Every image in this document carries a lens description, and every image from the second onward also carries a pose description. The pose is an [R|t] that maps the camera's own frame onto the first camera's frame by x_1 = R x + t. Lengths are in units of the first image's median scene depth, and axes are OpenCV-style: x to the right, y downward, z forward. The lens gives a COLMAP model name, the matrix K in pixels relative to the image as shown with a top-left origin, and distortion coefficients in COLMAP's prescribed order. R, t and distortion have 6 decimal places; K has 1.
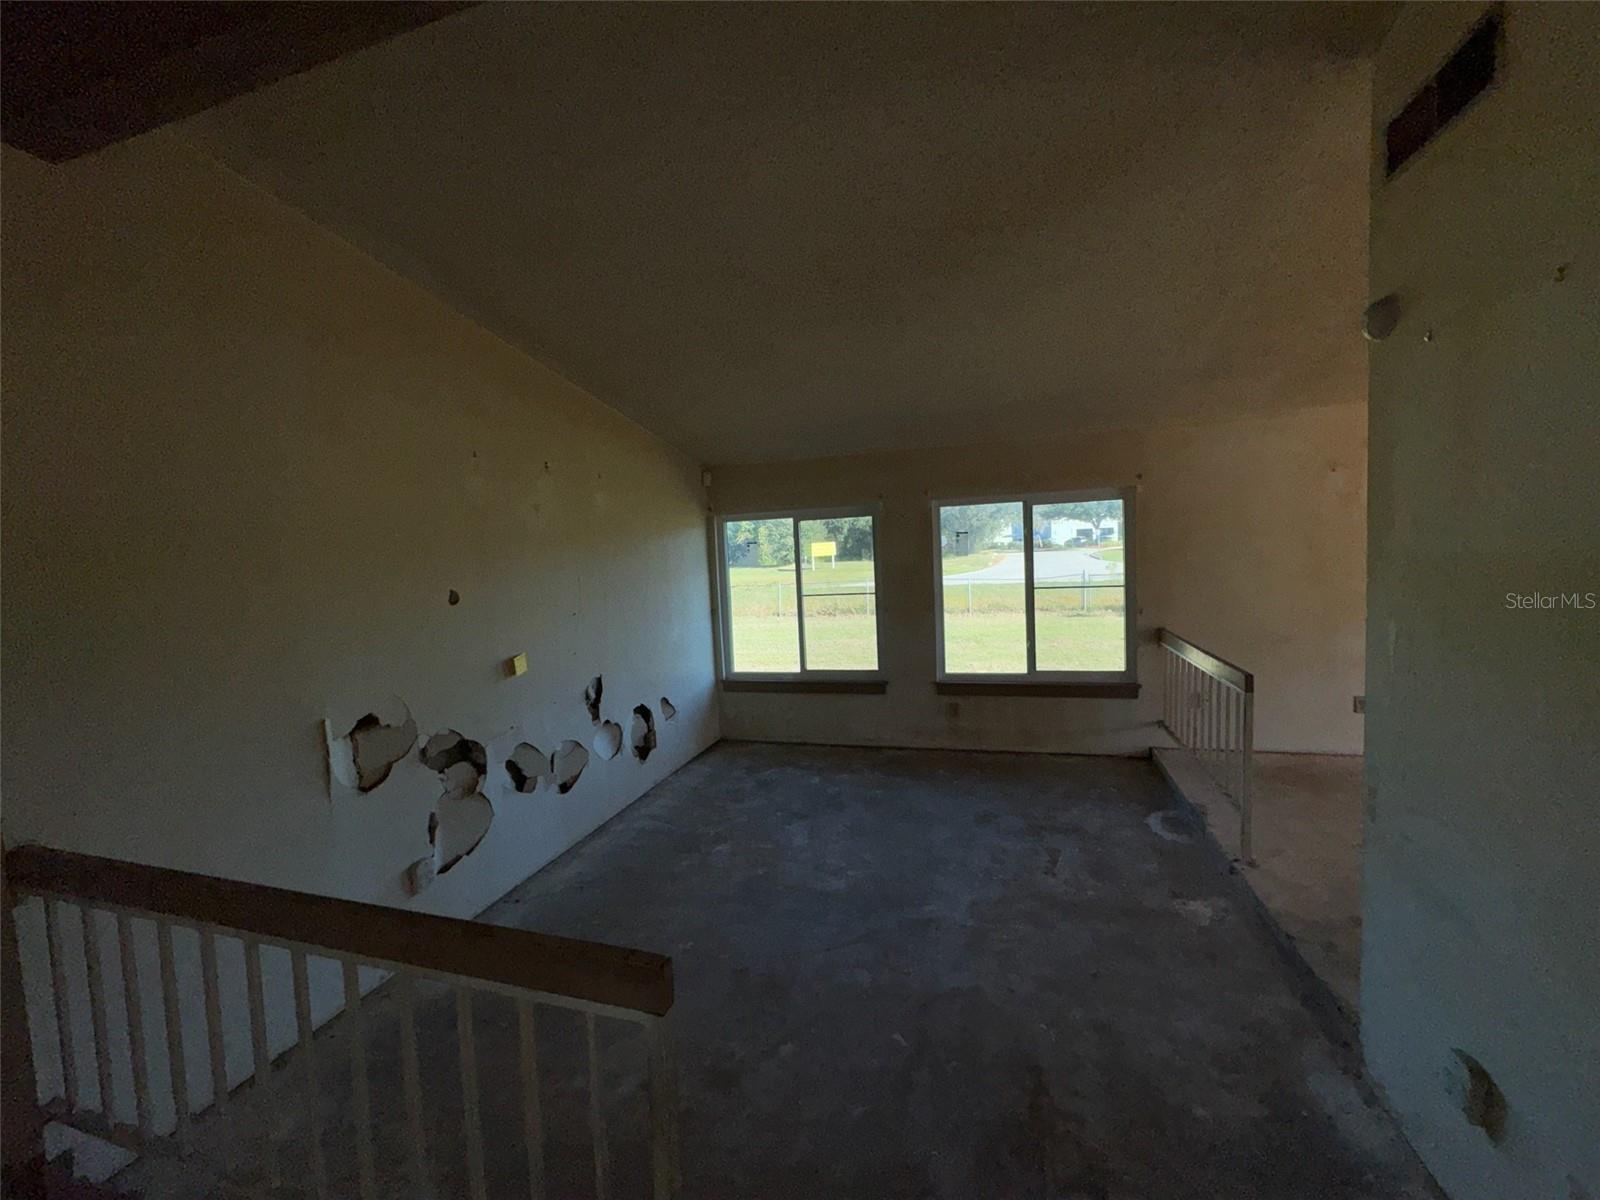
lens RADIAL K [[641.8, 0, 800.0], [0, 641.8, 600.0], [0, 0, 1]] dist [-0.001910, -0.000006]
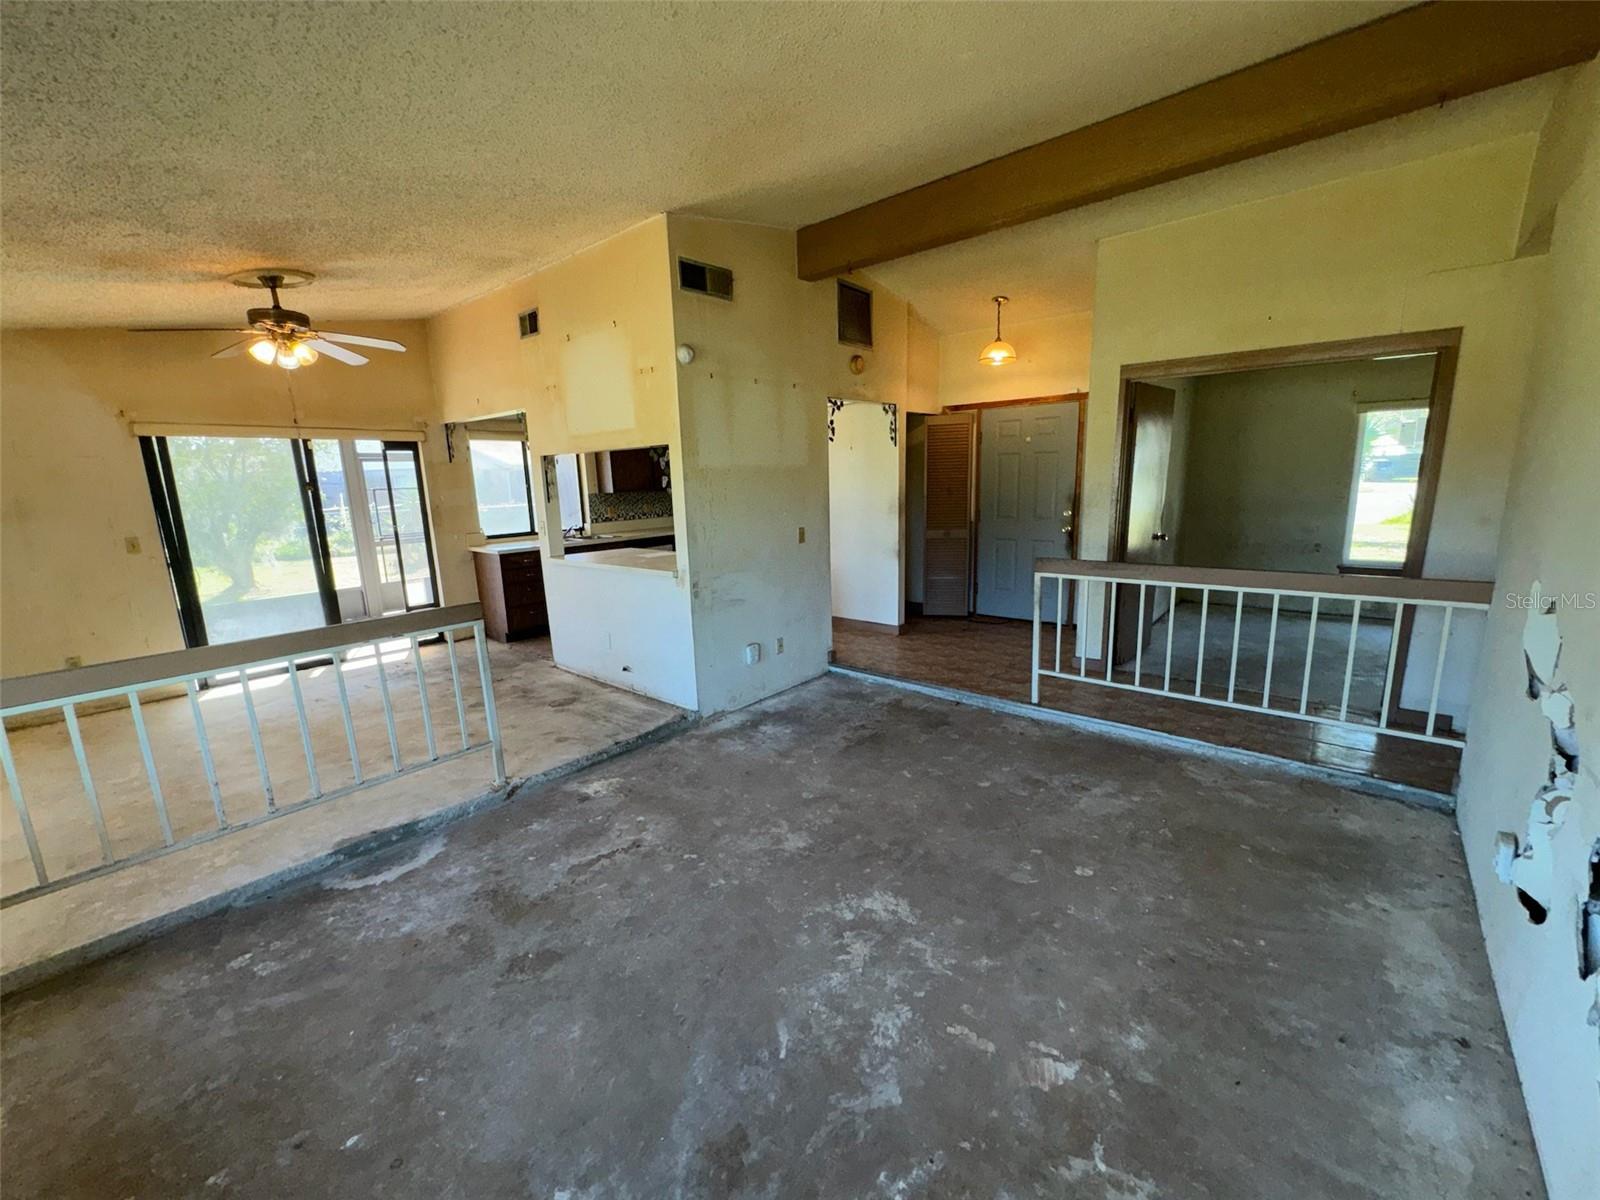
lens RADIAL K [[639.2, 0, 800.0], [0, 639.2, 600.0], [0, 0, 1]] dist [-0.001957, -0.000411]
pose [[-0.911693, -0.001656, 0.410868, -0.122323], [0.106265, 0.965017, 0.239686, -0.051773], [-0.396891, 0.262181, -0.879624, 1.218685]]
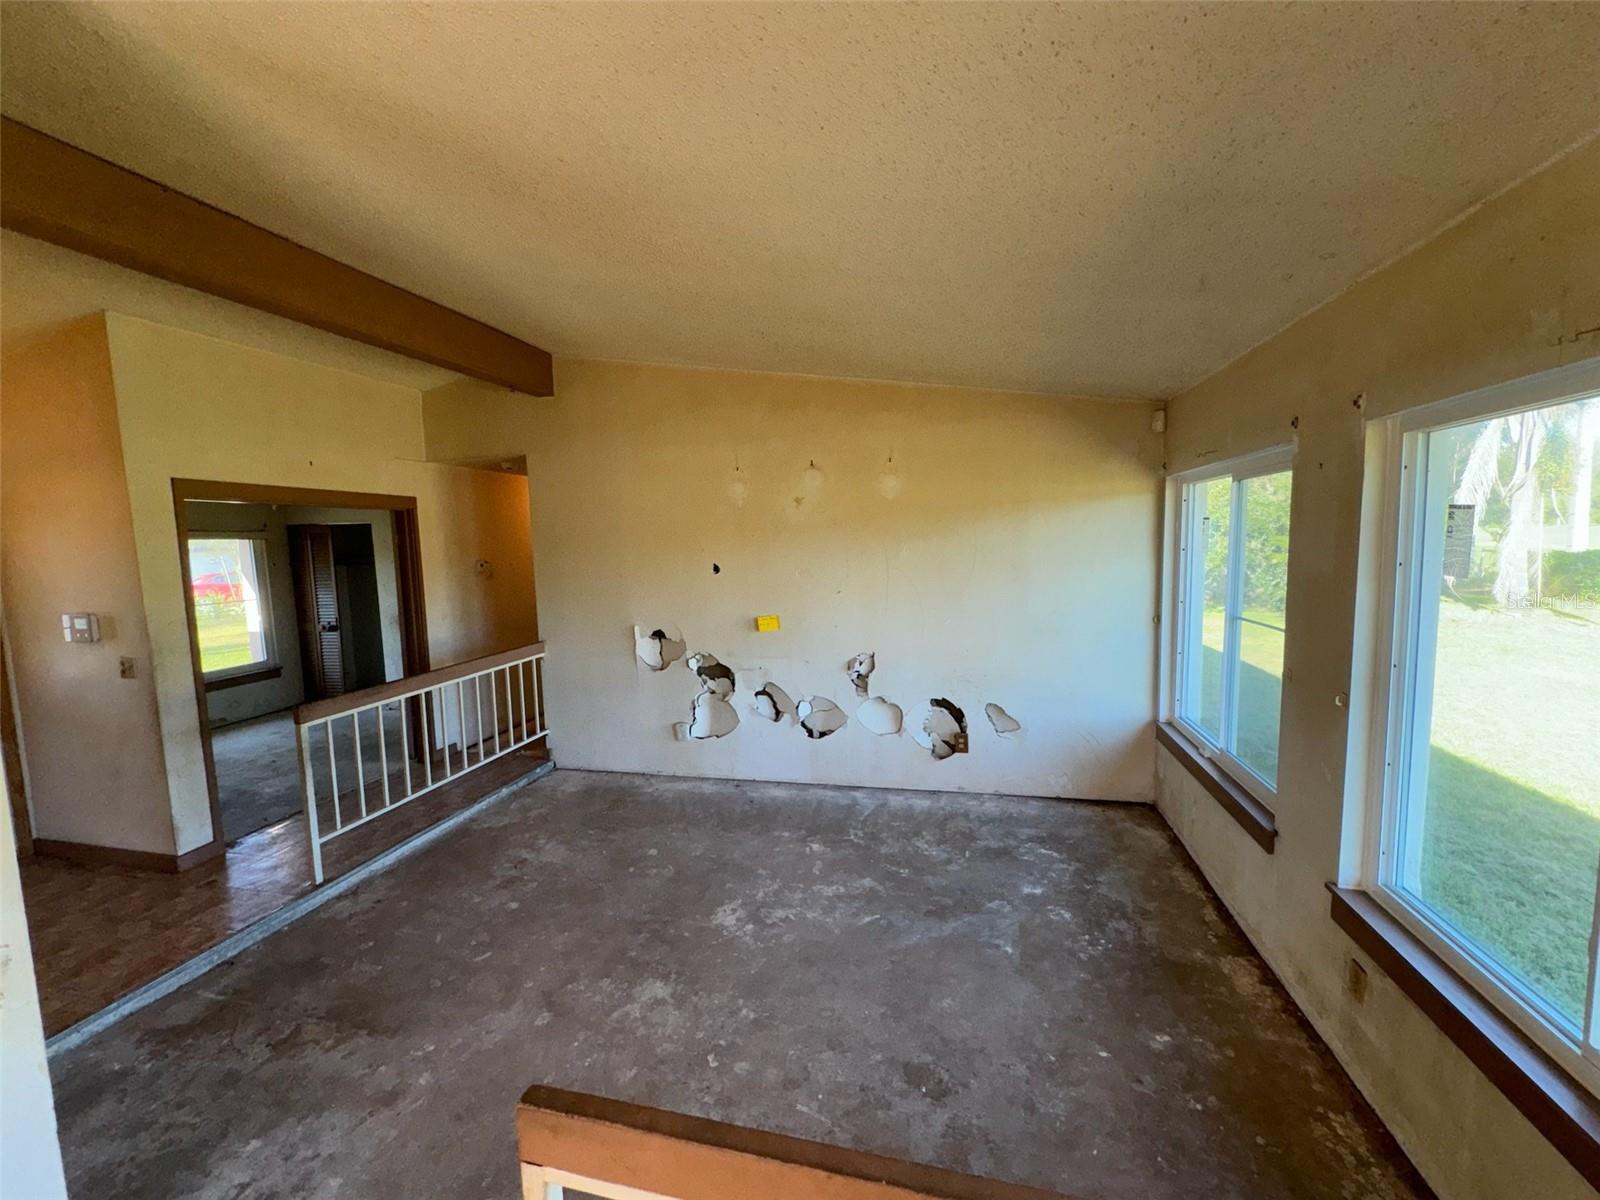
lens RADIAL K [[639.2, 0, 800.0], [0, 639.2, 600.0], [0, 0, 1]] dist [-0.001957, -0.000411]
pose [[0.056009, 0.141489, -0.988354, 0.697047], [-0.045516, 0.989241, 0.139037, -0.108092], [0.997392, 0.037198, 0.061846, 0.796019]]
